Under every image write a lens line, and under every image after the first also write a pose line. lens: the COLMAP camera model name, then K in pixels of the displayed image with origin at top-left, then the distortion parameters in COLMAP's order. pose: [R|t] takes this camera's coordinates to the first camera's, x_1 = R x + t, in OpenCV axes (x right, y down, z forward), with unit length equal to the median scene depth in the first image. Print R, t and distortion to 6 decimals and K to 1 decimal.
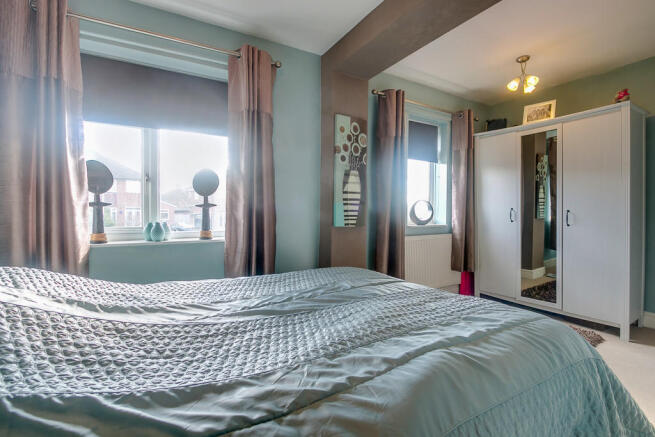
lens RADIAL K [[303.9, 0, 325.9], [0, 303.9, 218.7], [0, 0, 1]] dist [-0.005081, -0.000043]
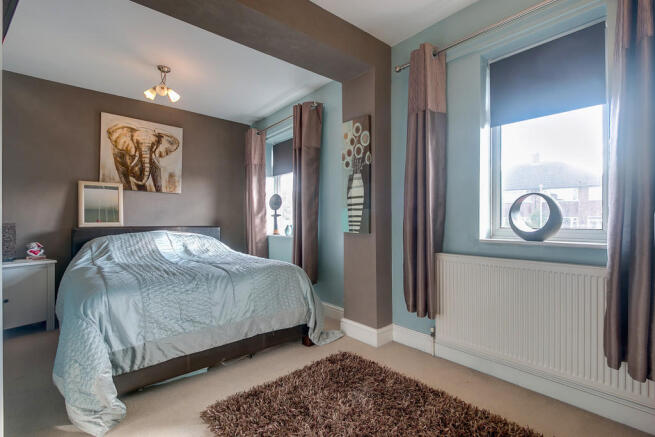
lens RADIAL K [[303.9, 0, 328.1], [0, 303.9, 219.4], [0, 0, 1]] dist [-0.005081, -0.000043]
pose [[0.151466, -0.002514, -0.988459, 1.023795], [-0.010029, 0.999941, -0.004080, -0.011479], [0.988412, 0.010532, 0.151432, 0.774266]]
